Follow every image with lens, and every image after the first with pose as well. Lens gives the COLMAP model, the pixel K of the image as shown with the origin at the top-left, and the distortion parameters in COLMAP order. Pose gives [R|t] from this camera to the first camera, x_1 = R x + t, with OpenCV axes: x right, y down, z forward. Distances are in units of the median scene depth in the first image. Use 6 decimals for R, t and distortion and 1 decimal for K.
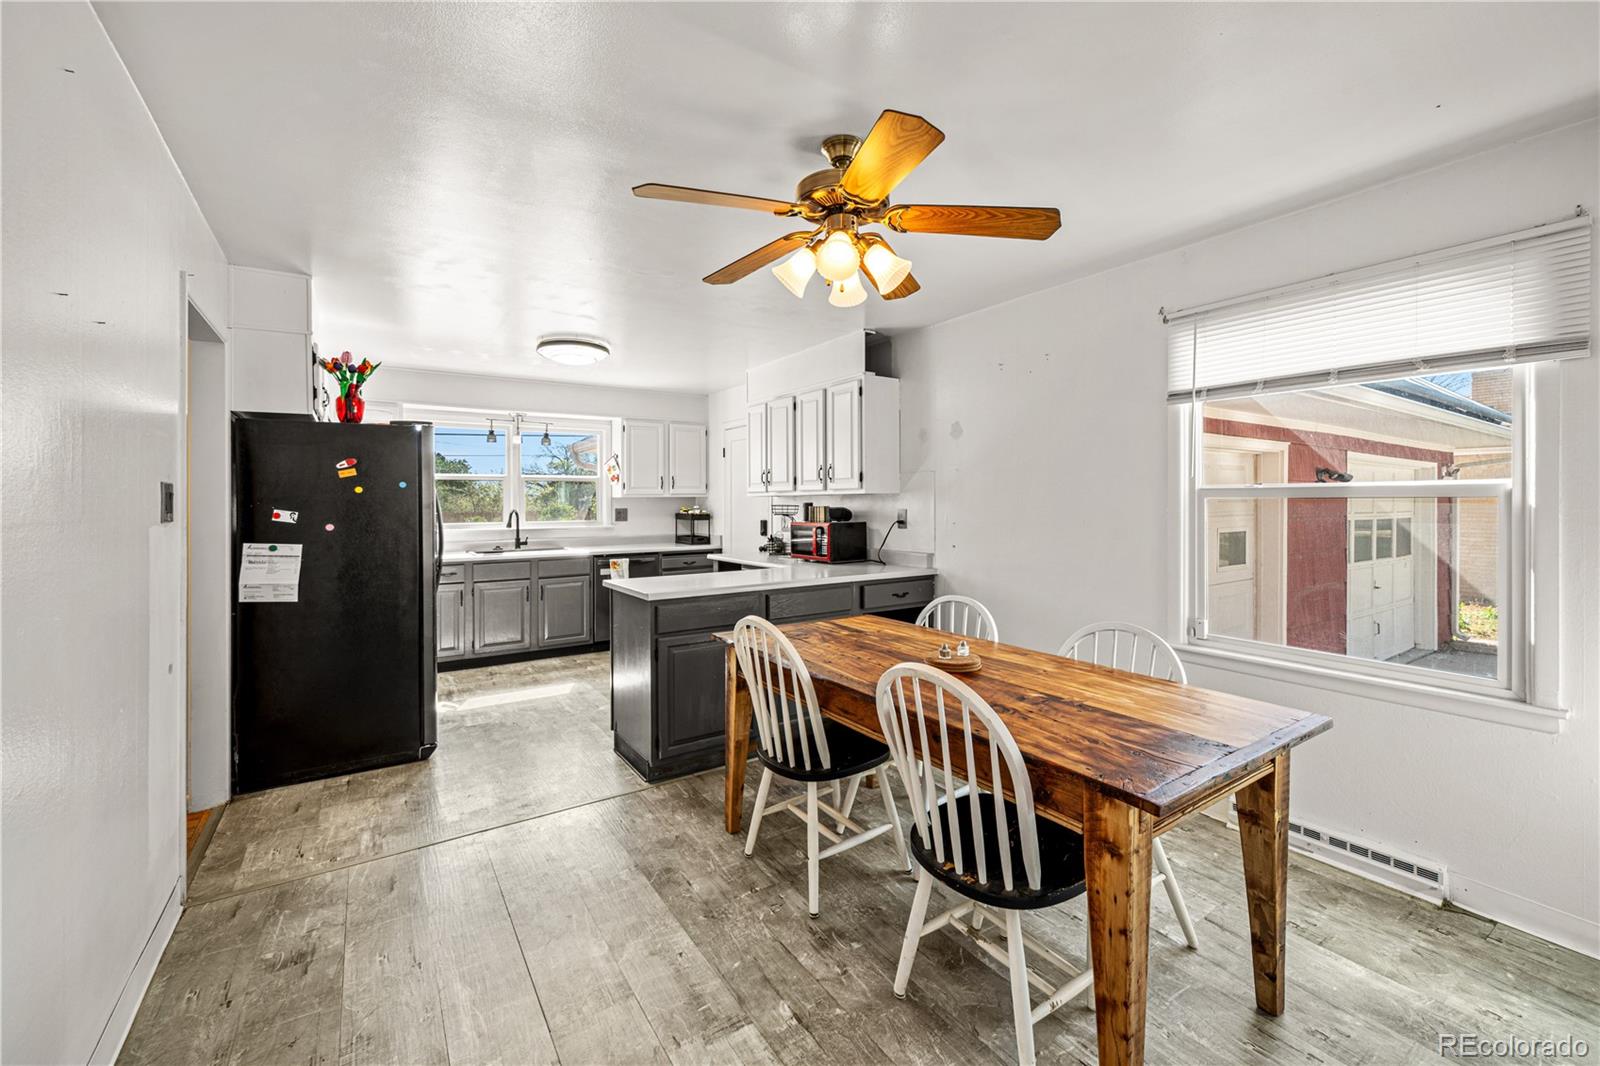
lens RADIAL K [[646.9, 0, 767.9], [0, 646.9, 502.1], [0, 0, 1]] dist [0.009591, -0.002637]
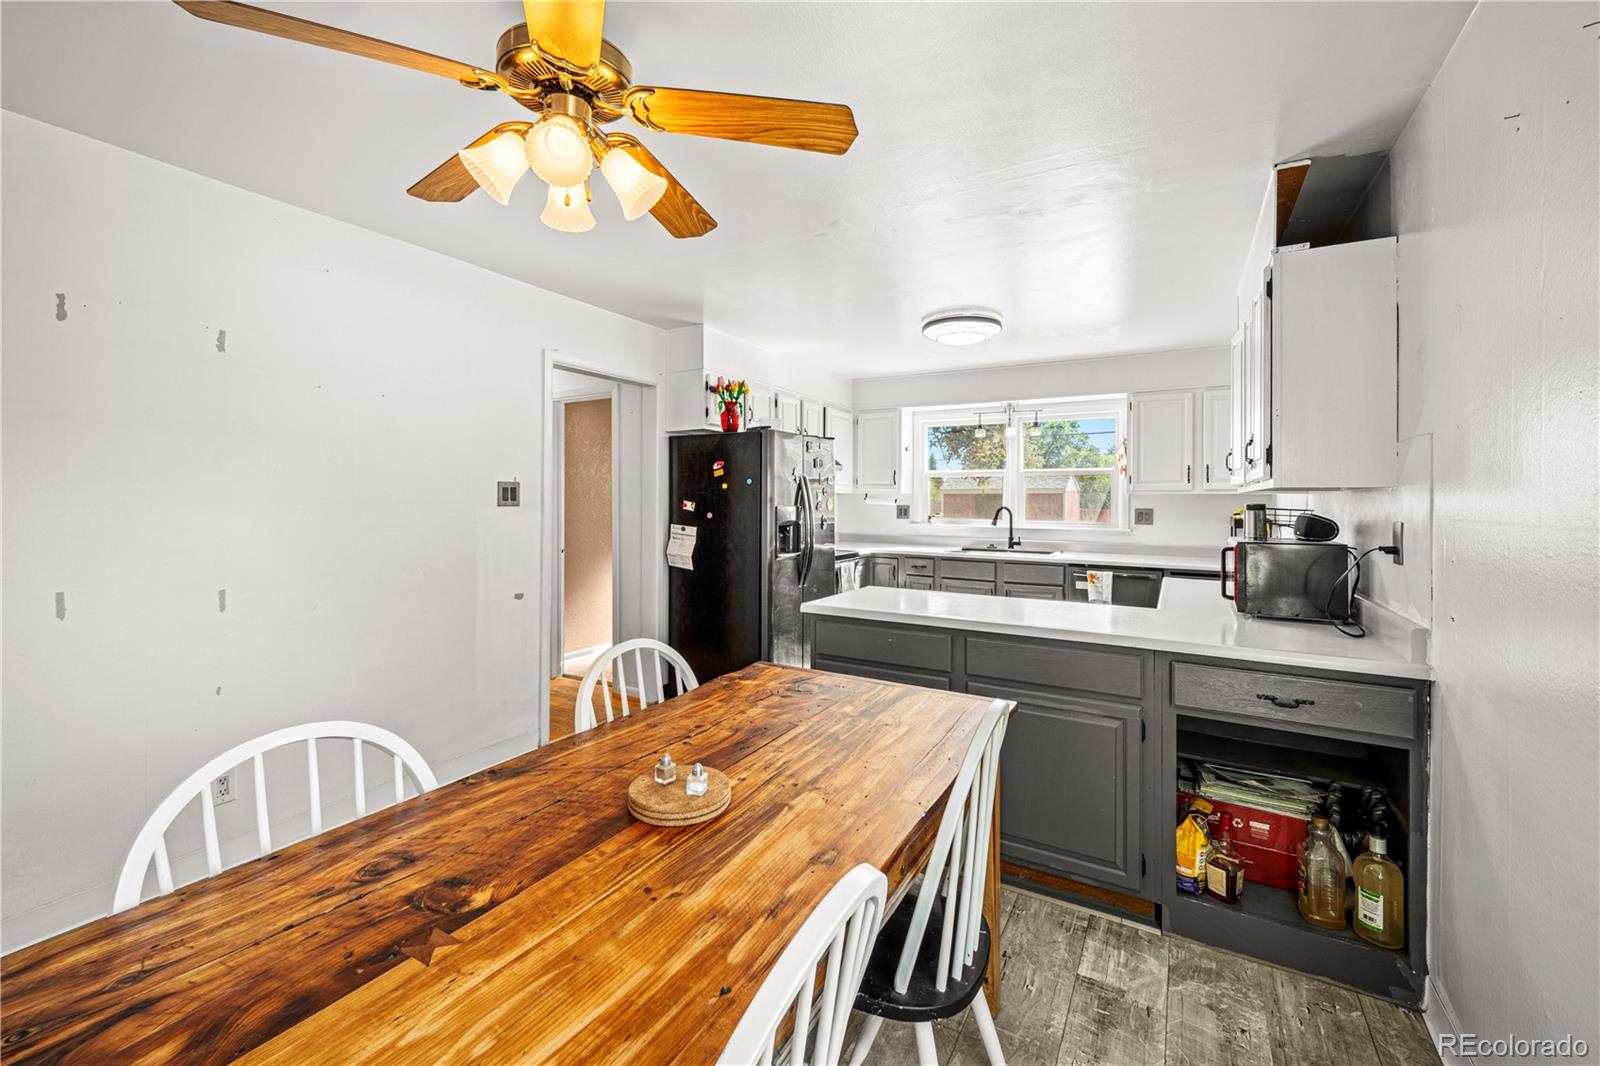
lens RADIAL K [[646.9, 0, 807.9], [0, 646.9, 495.5], [0, 0, 1]] dist [0.009591, -0.002637]
pose [[0.473888, 0.007510, -0.880553, 0.542562], [-0.012062, 0.999925, 0.002037, -0.004944], [0.880503, 0.009656, 0.473943, 0.554433]]
